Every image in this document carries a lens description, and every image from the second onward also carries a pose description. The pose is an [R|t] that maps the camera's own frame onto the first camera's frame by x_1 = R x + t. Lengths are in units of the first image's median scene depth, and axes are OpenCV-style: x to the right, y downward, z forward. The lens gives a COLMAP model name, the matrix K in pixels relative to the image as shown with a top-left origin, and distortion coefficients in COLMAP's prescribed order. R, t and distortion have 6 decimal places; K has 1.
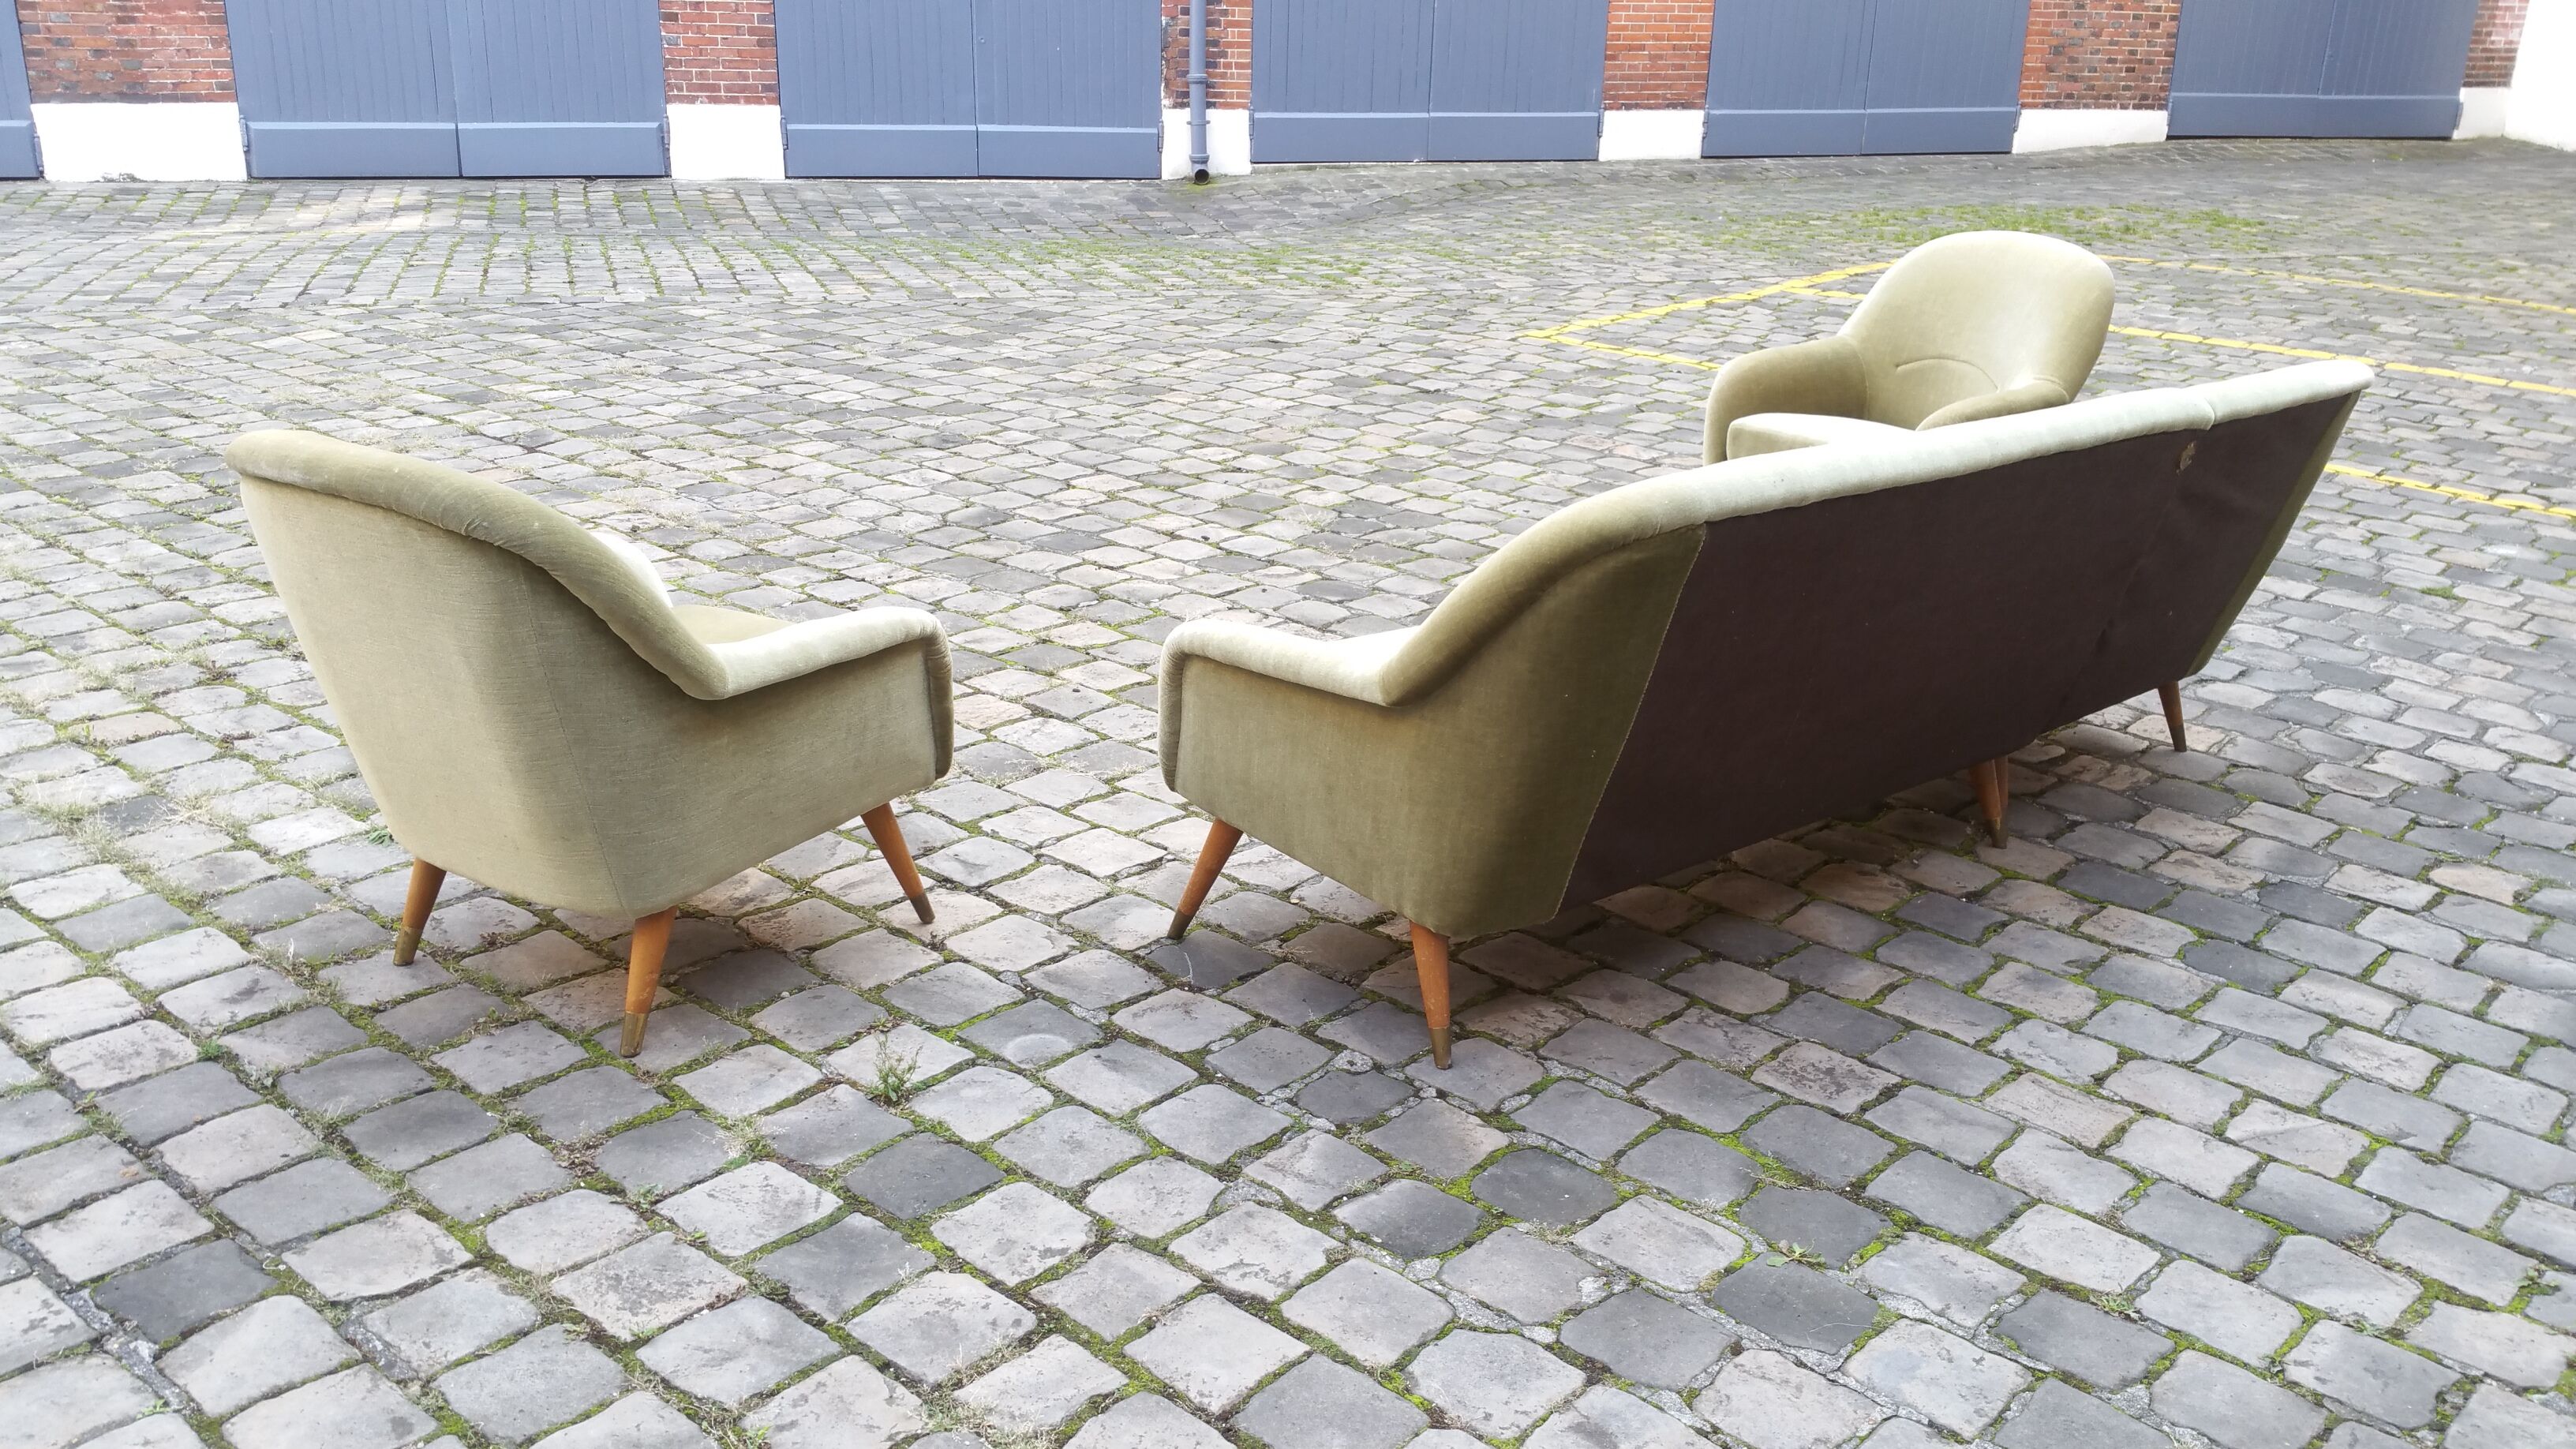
lens RADIAL K [[2187.7, 0, 1236.6], [0, 2187.7, 724.0], [0, 0, 1]] dist [0.134379, -0.278291]
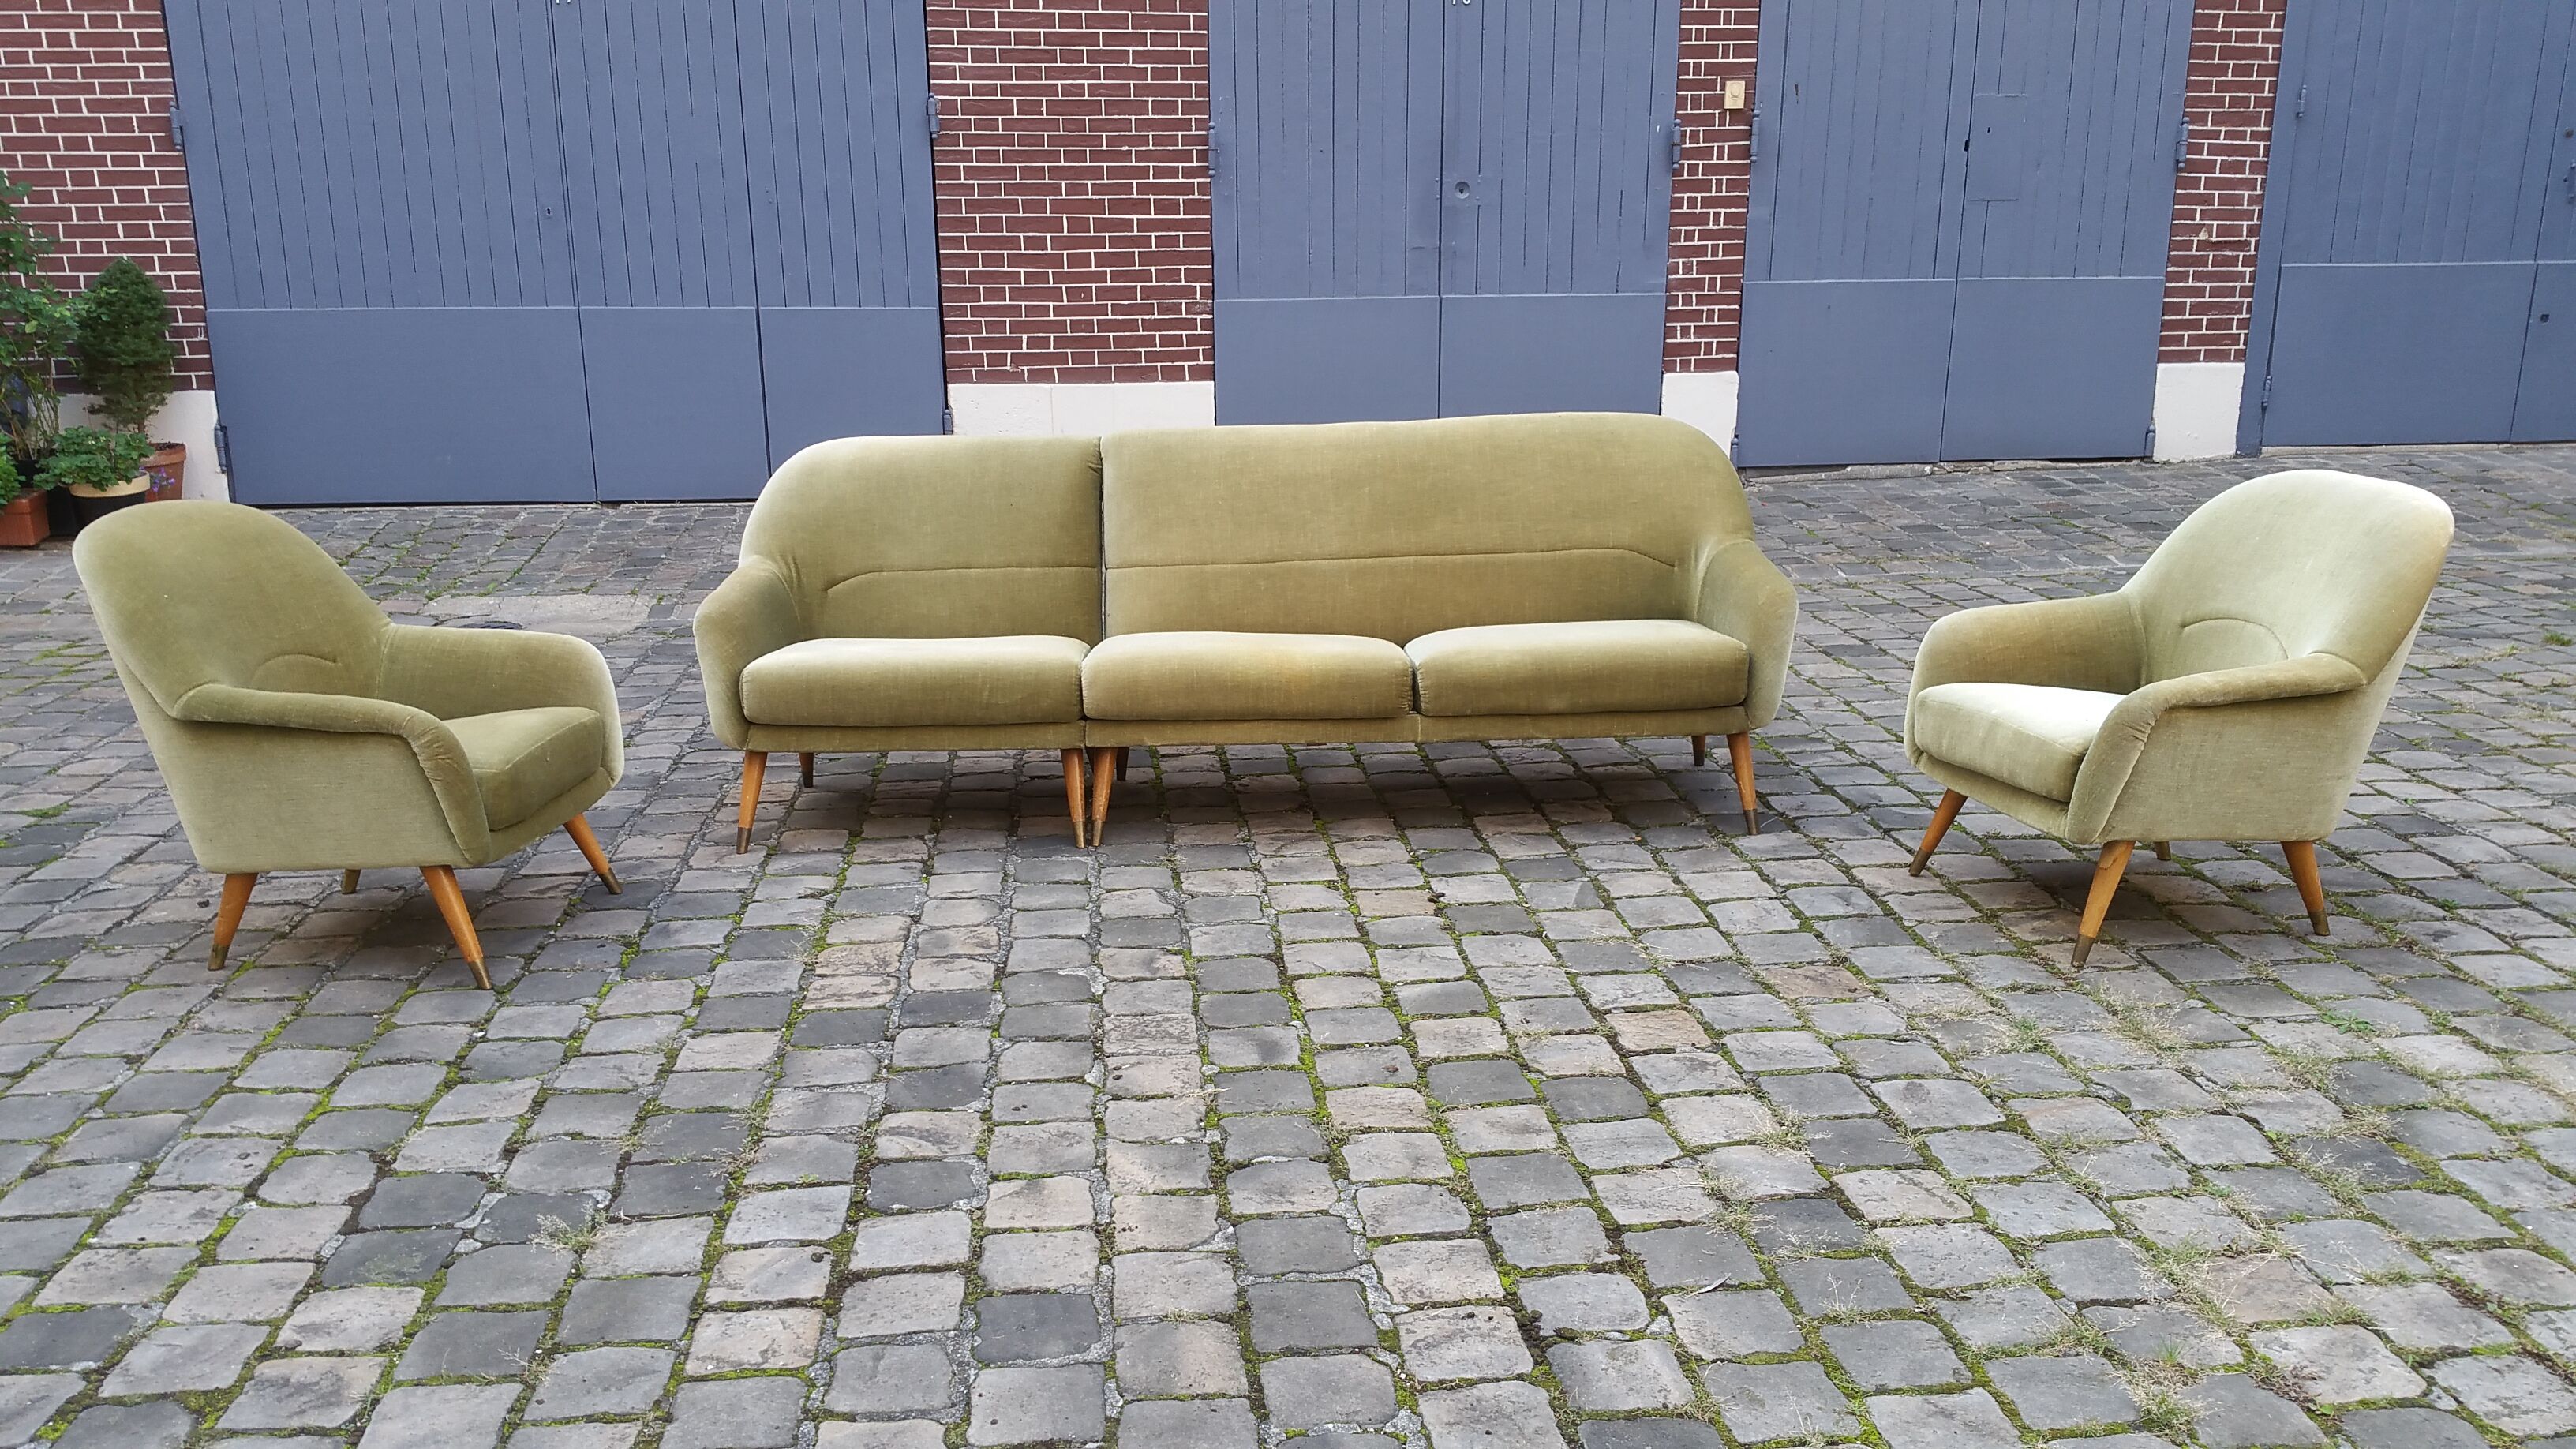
lens RADIAL K [[2064.9, 0, 1291.5], [0, 2064.9, 808.5], [0, 0, 1]] dist [0.119184, -0.210201]
pose [[-0.746337, -0.221375, 0.627673, -0.392489], [0.201678, 0.823506, 0.530249, -0.420704], [-0.634277, 0.522332, -0.569967, 1.180304]]
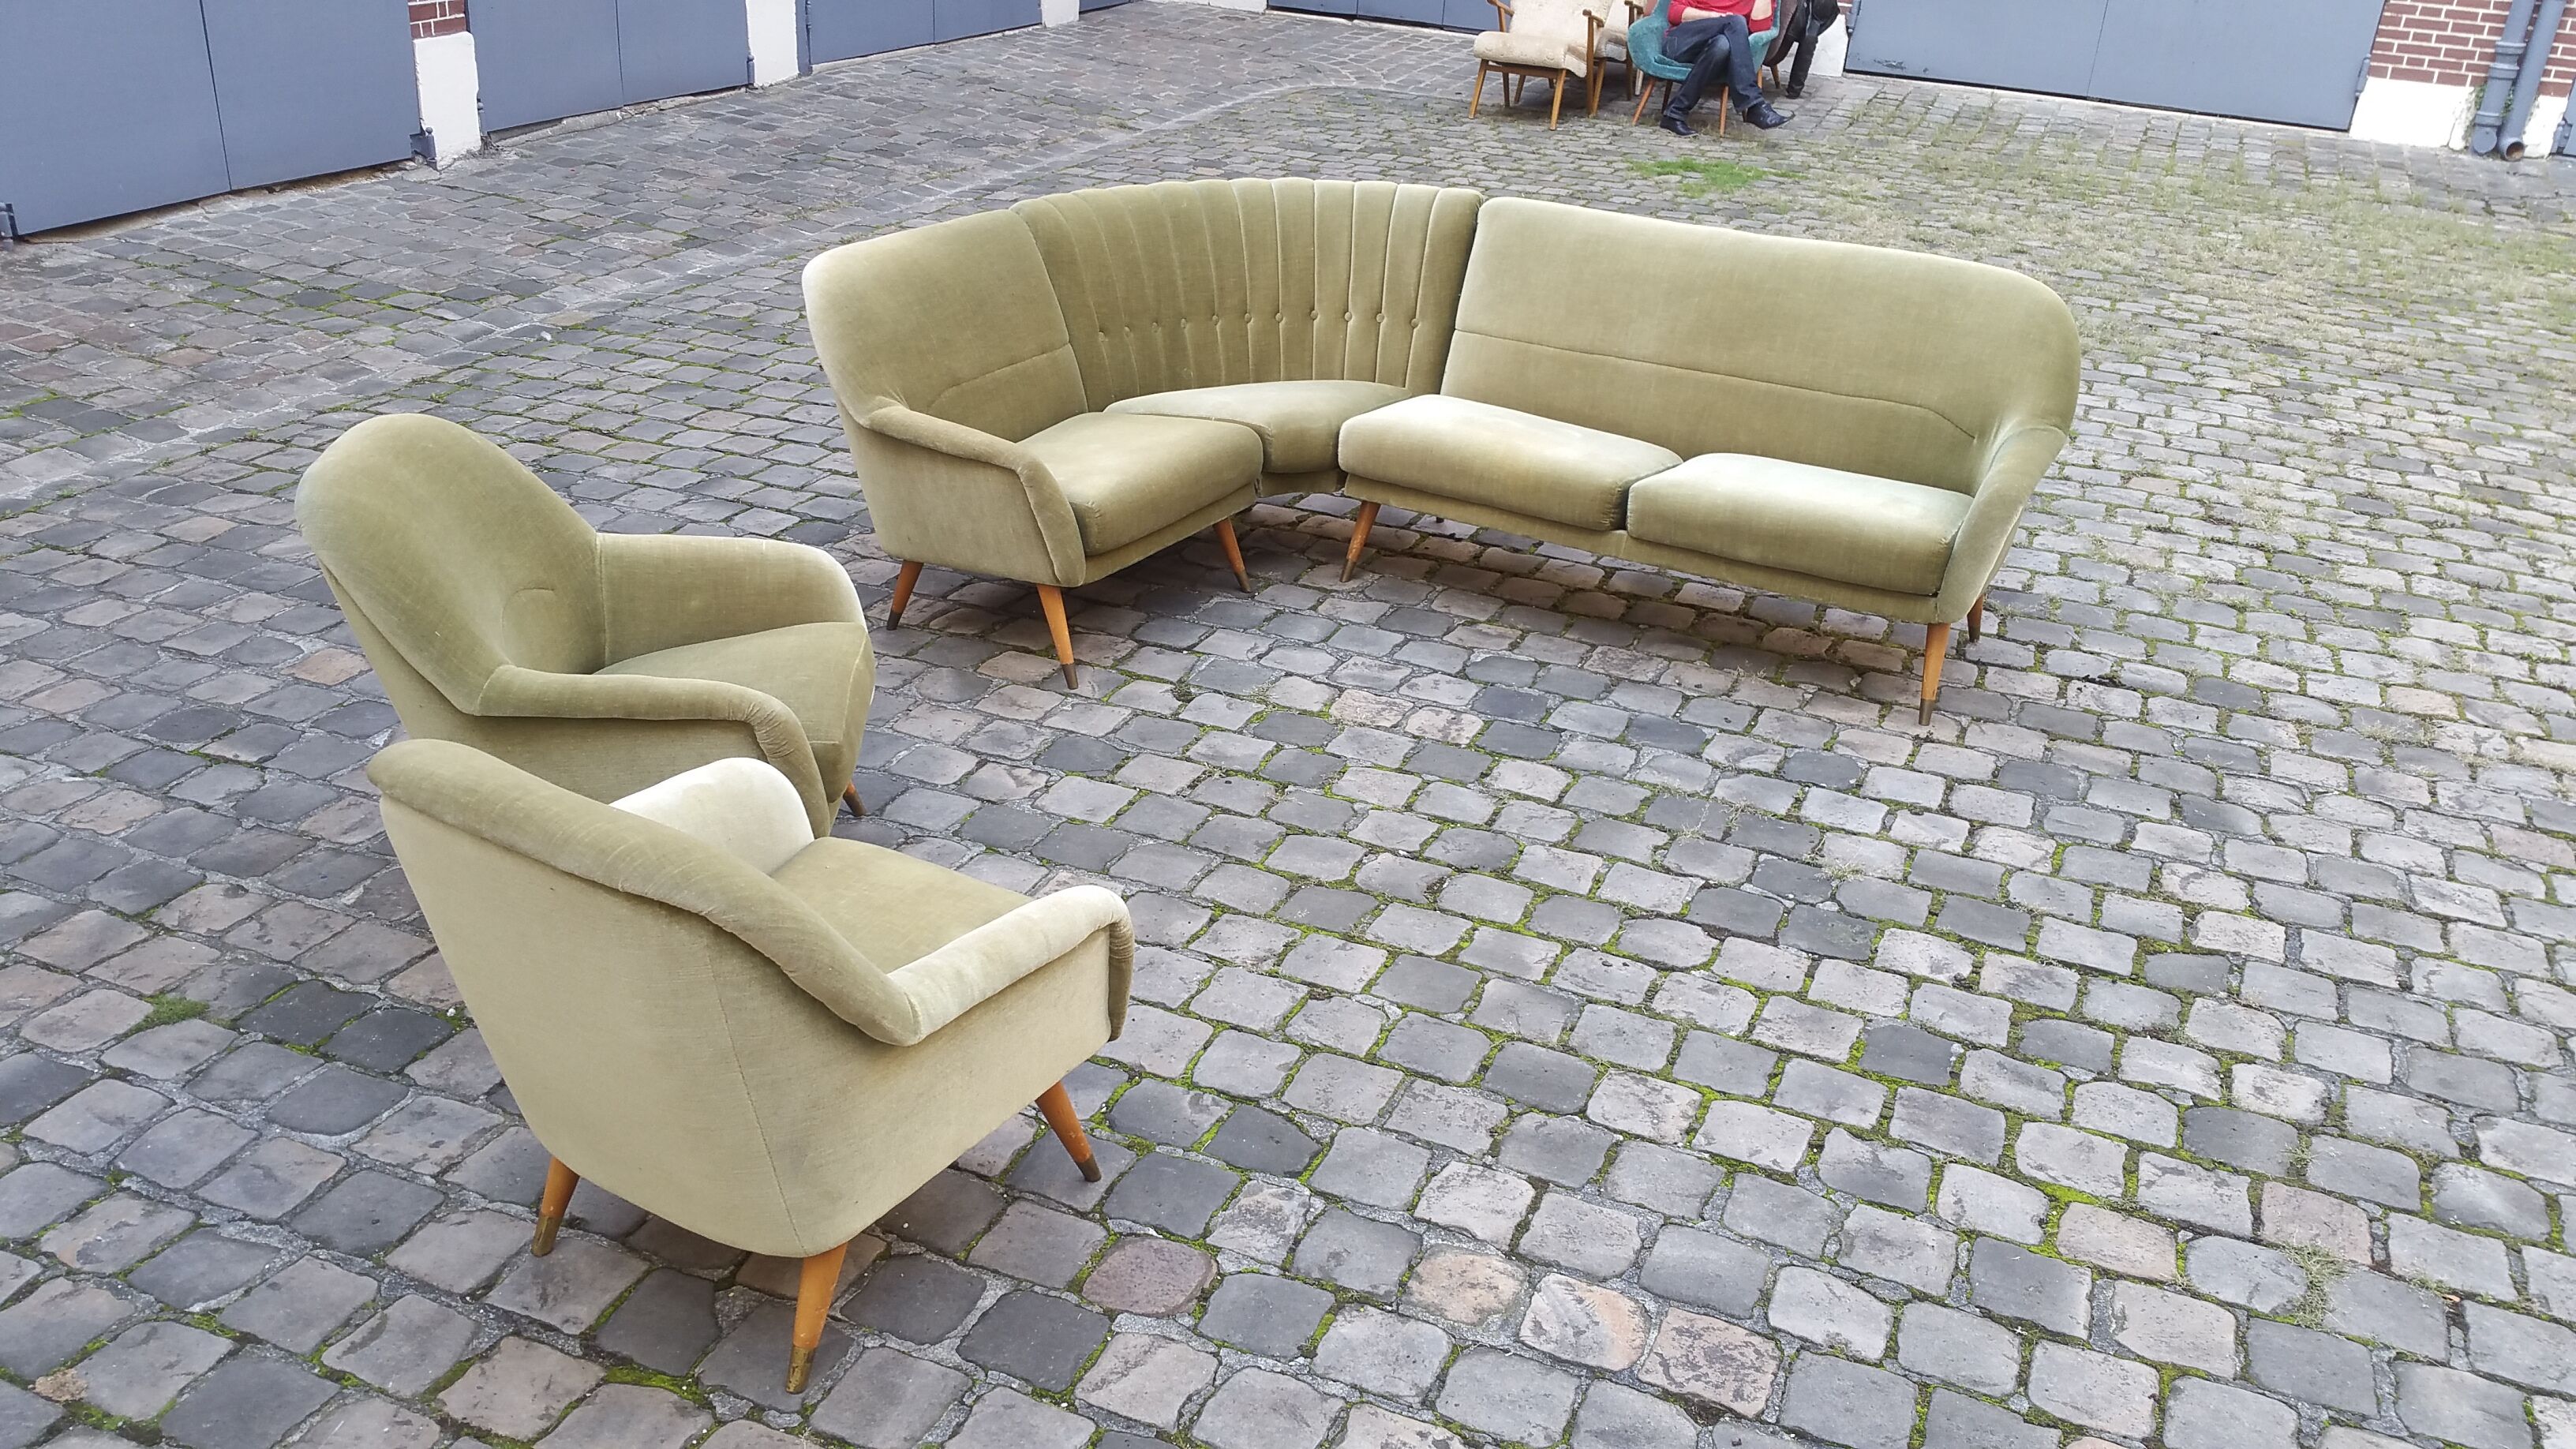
lens RADIAL K [[2089.3, 0, 1285.0], [0, 2089.3, 754.2], [0, 0, 1]] dist [0.111516, -0.232461]
pose [[-0.941177, 0.069524, -0.330684, 0.446787], [-0.186056, 0.710289, 0.678876, -0.572236], [0.282079, 0.700469, -0.655572, 1.438308]]
